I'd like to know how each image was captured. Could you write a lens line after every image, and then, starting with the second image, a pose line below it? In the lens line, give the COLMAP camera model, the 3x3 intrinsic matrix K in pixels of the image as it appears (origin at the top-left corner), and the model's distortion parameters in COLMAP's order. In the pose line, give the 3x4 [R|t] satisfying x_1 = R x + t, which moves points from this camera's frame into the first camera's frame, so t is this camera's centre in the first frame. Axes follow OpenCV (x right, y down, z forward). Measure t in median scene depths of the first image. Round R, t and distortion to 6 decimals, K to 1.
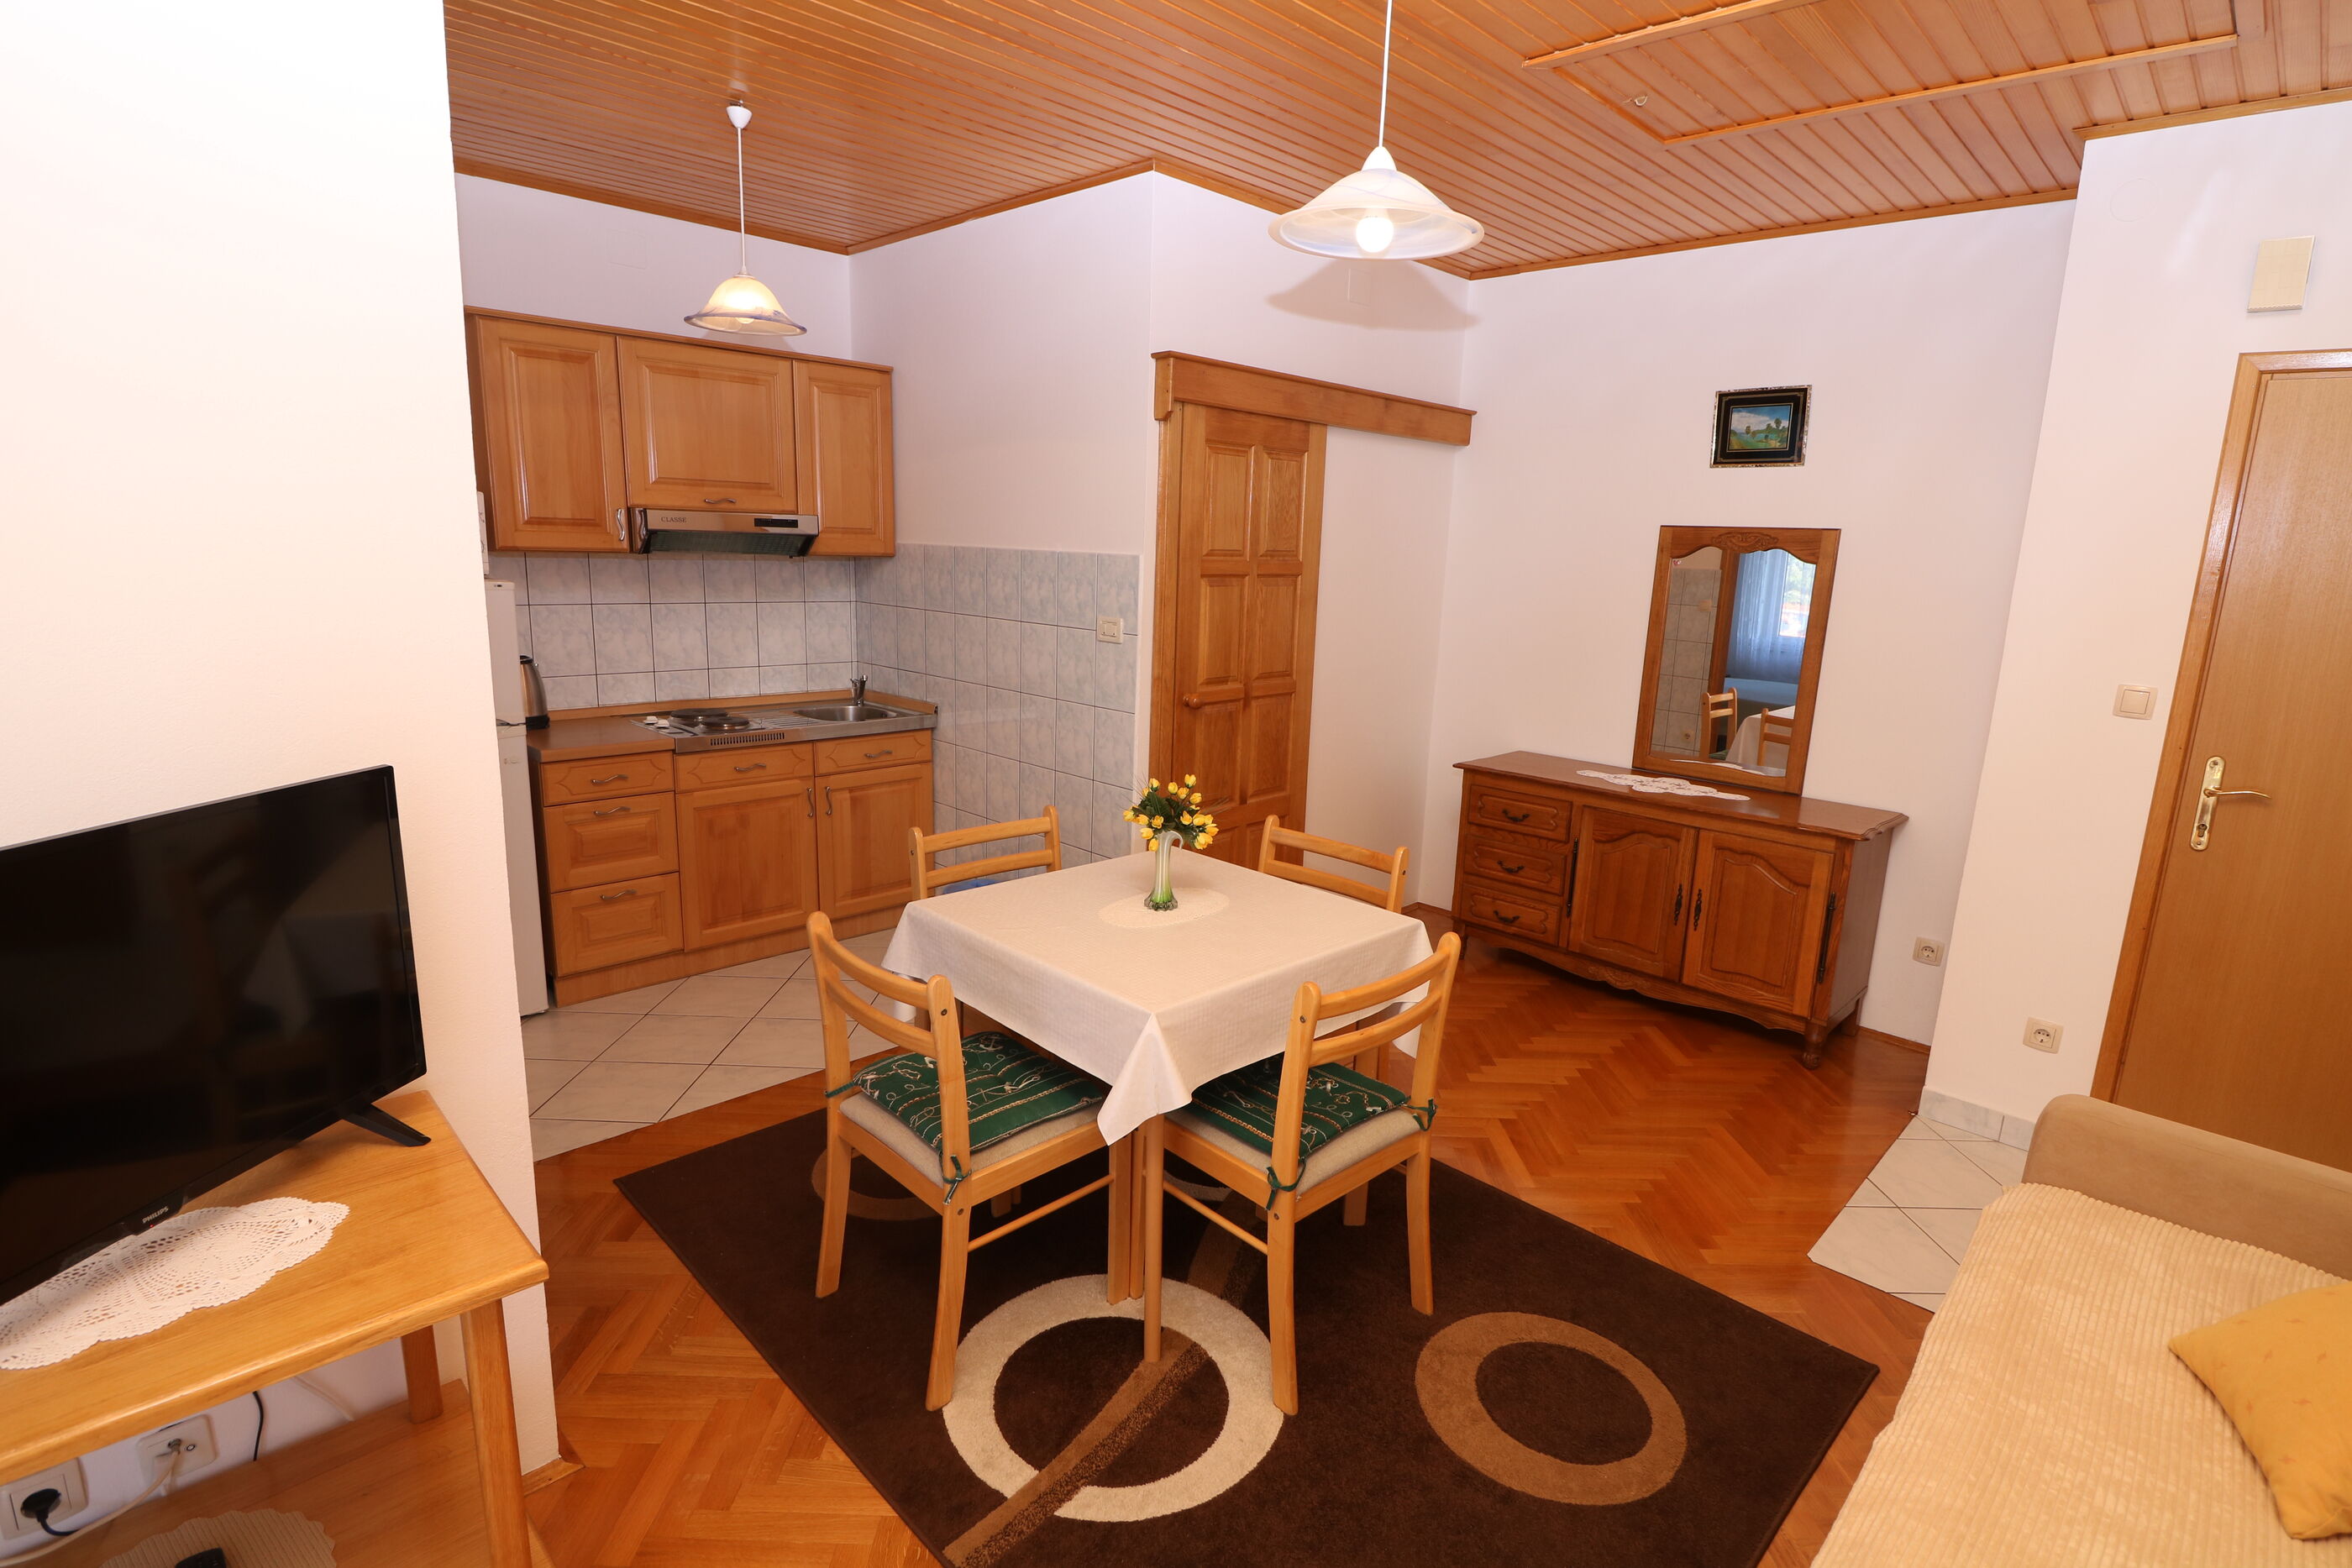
lens RADIAL K [[1170.1, 0, 1203.5], [0, 1170.1, 775.3], [0, 0, 1]] dist [0.002771, -0.013434]
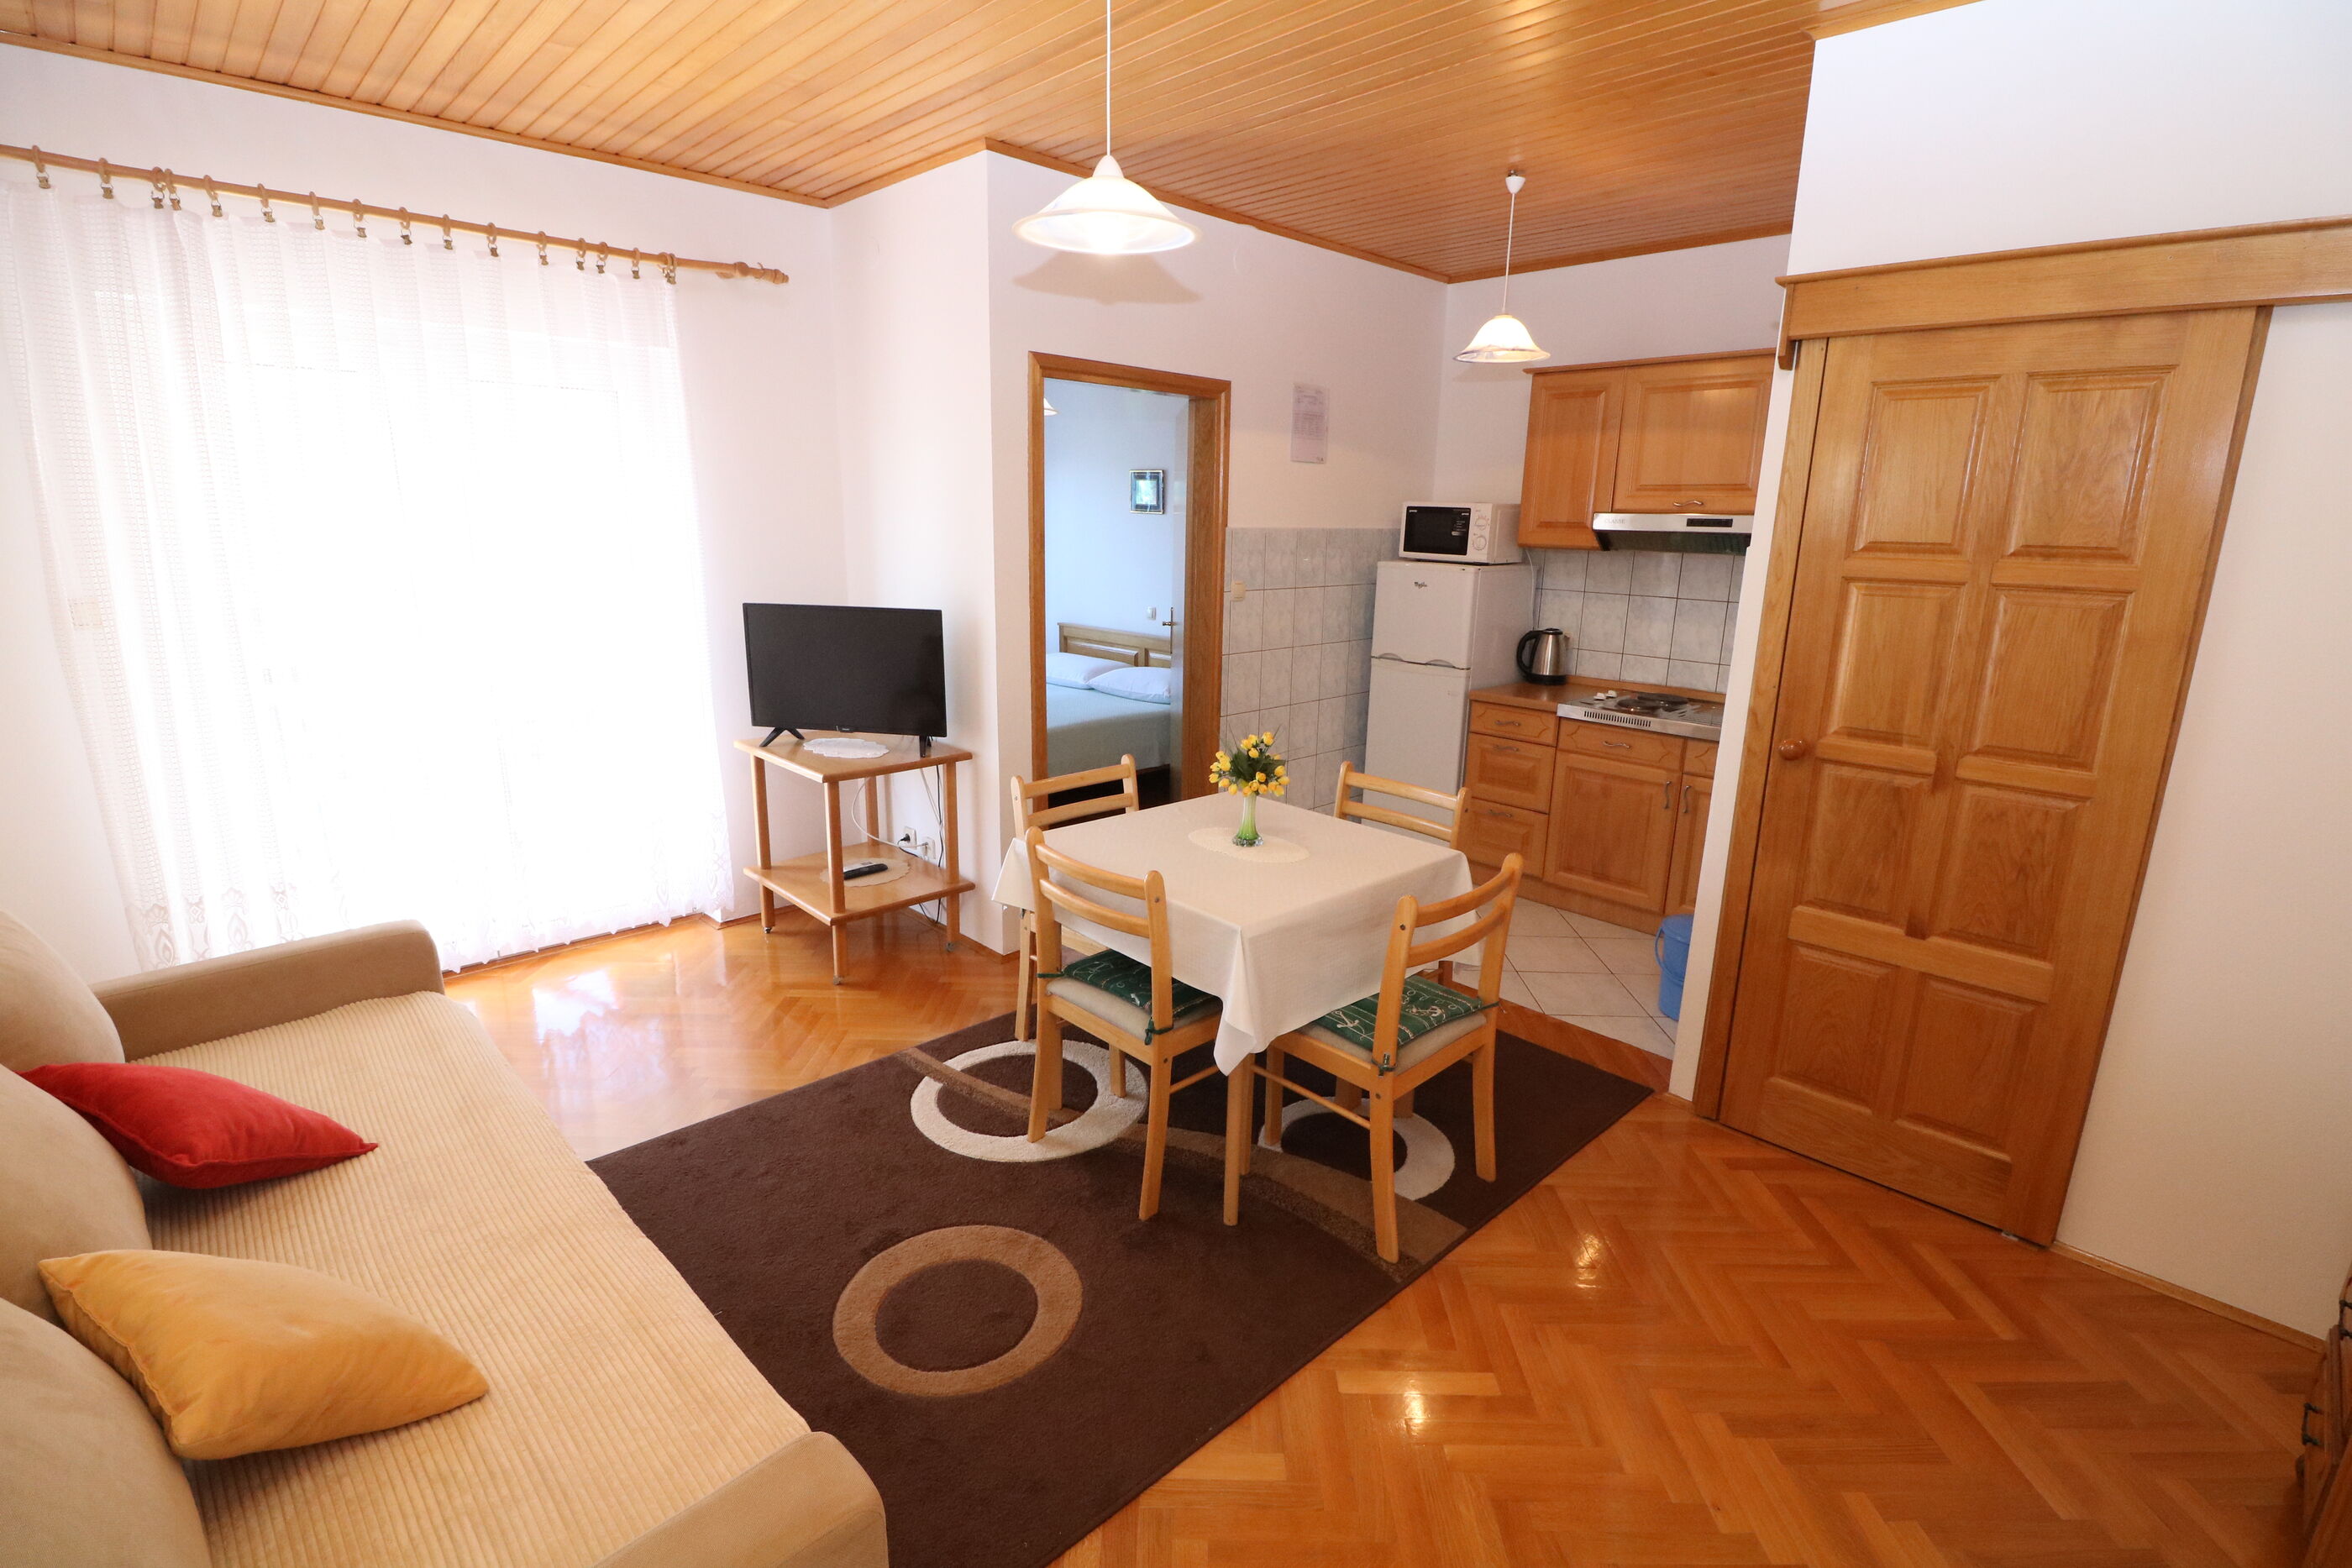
lens RADIAL K [[1098.2, 0, 1181.0], [0, 1098.2, 795.2], [0, 0, 1]] dist [-0.004792, -0.009672]
pose [[-0.031800, 0.213846, -0.976350, 0.649965], [-0.217318, 0.951995, 0.215590, -0.096309], [0.975583, 0.219035, 0.016199, 0.595059]]
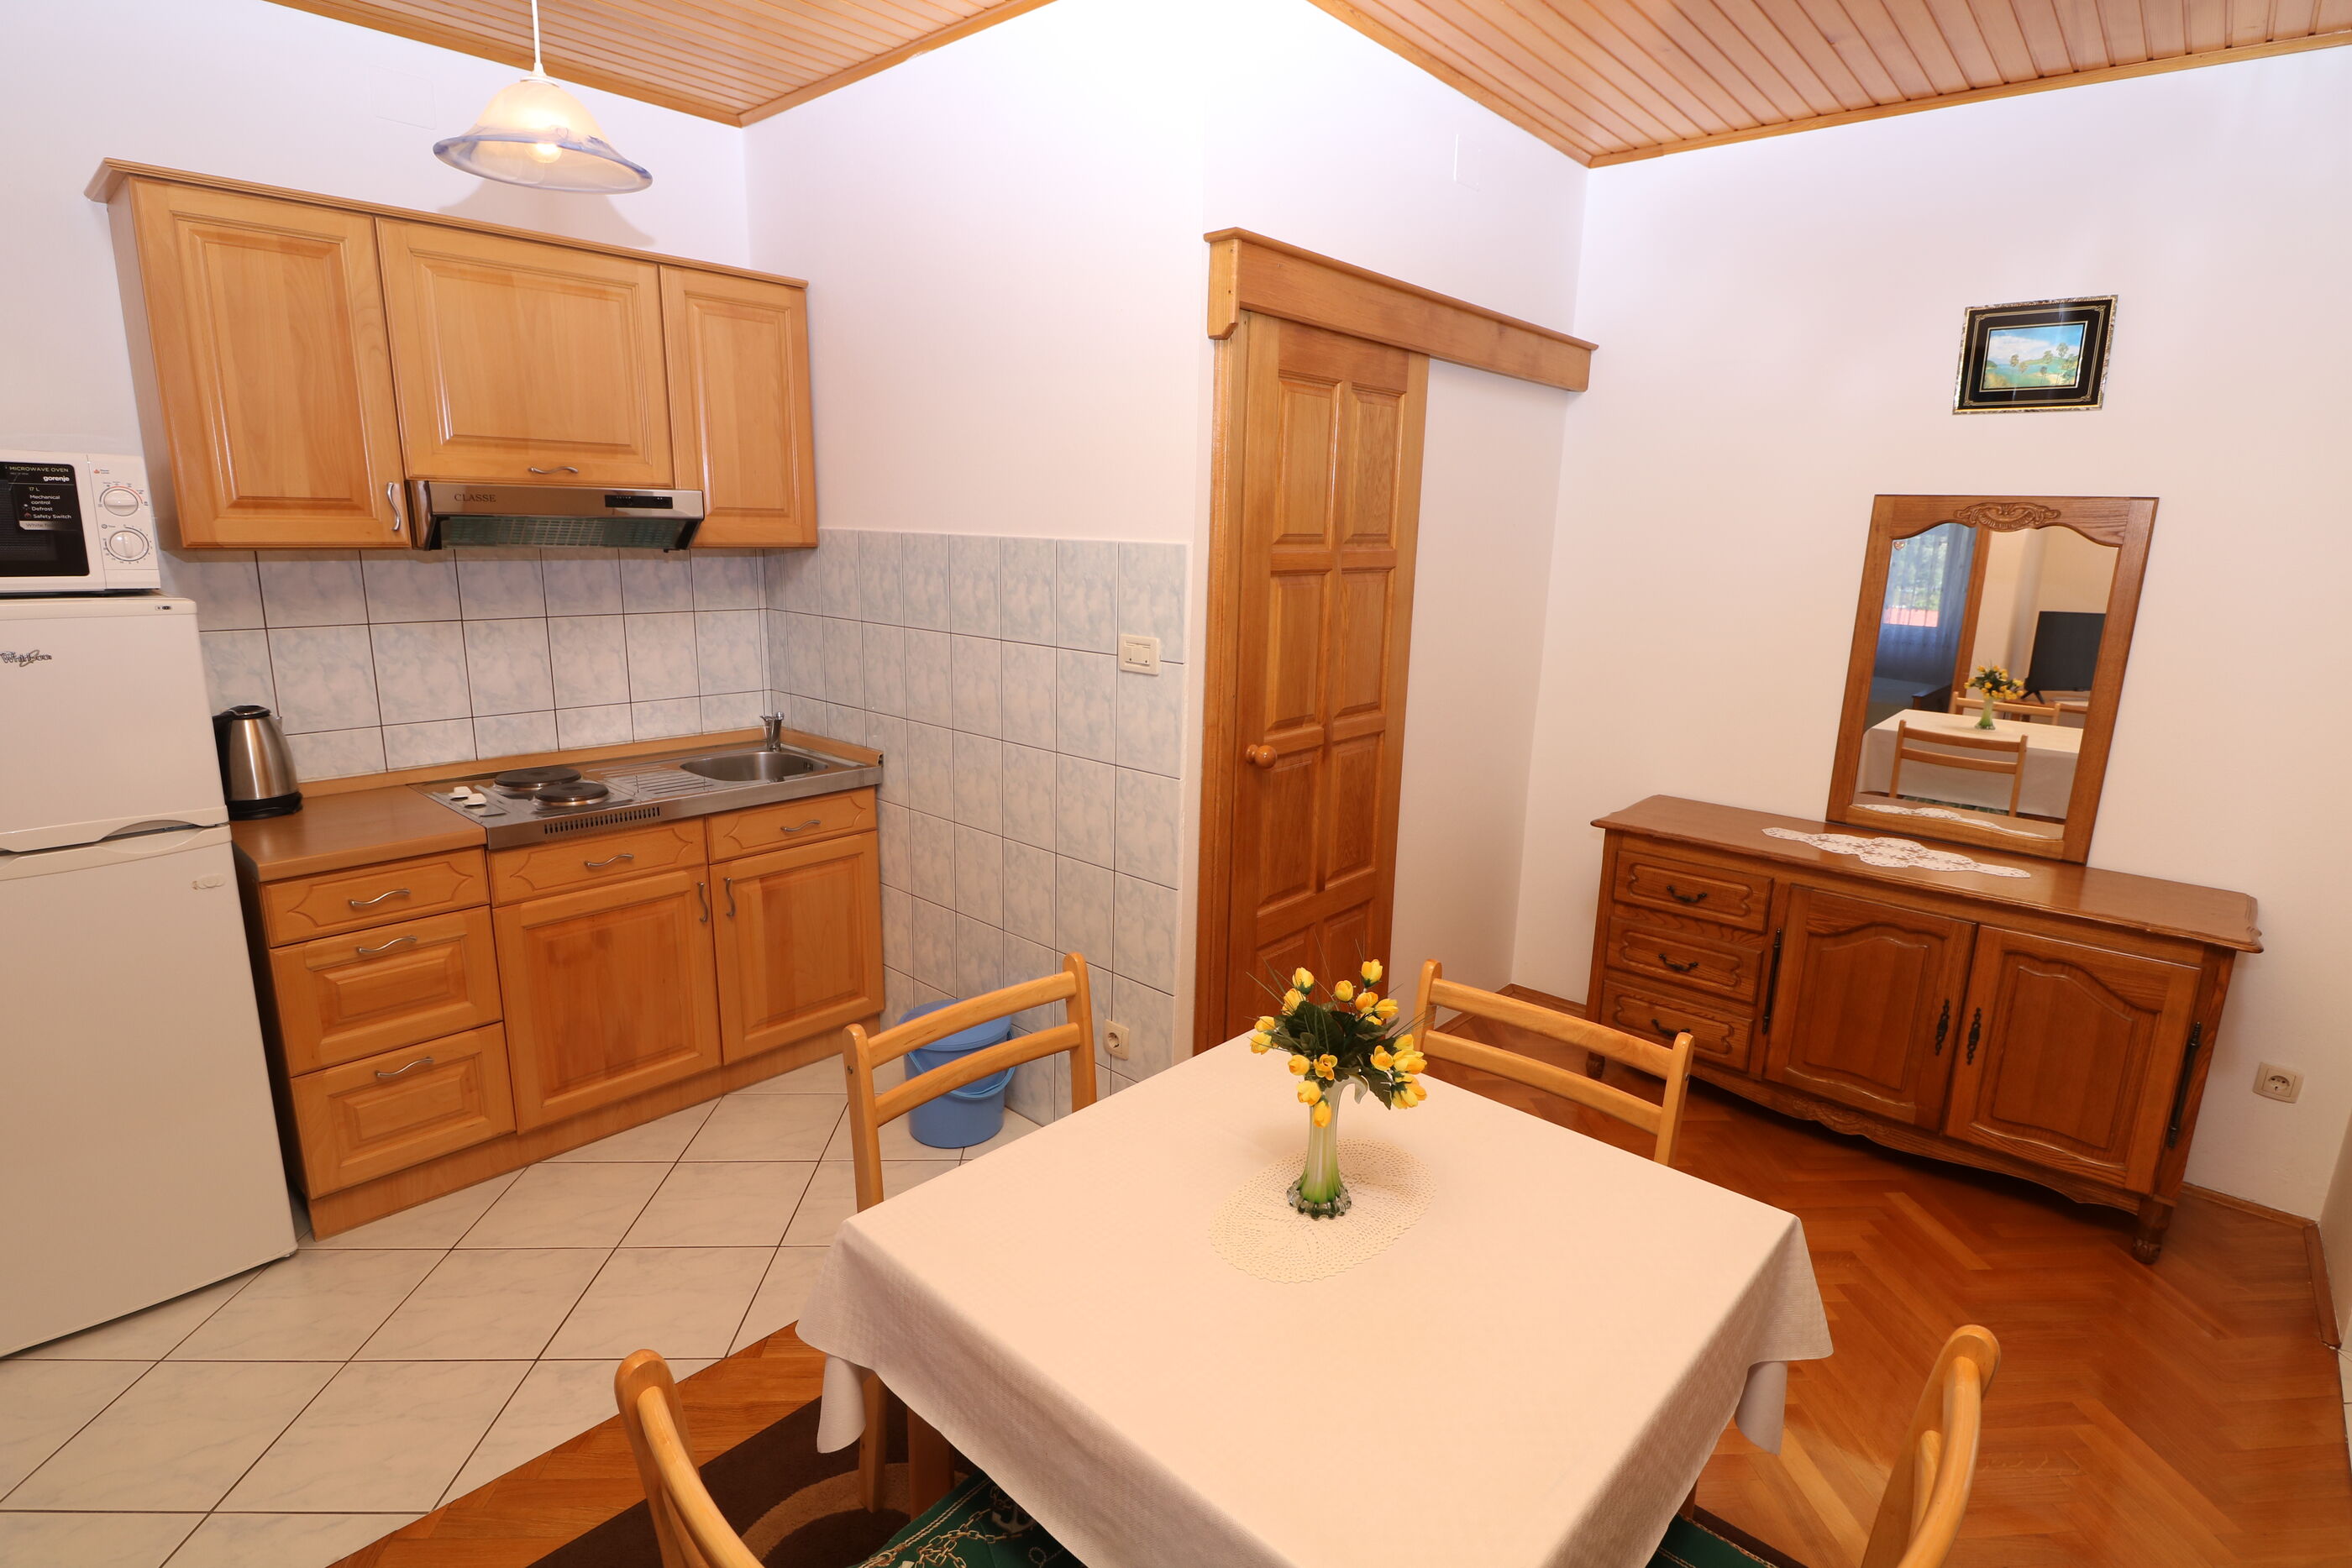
lens RADIAL K [[1170.1, 0, 1203.0], [0, 1170.1, 777.2], [0, 0, 1]] dist [0.002771, -0.013434]
pose [[0.998681, -0.020125, 0.047236, -0.072268], [0.019256, 0.999638, 0.018796, -0.061981], [-0.047597, -0.017862, 0.998707, 0.302927]]
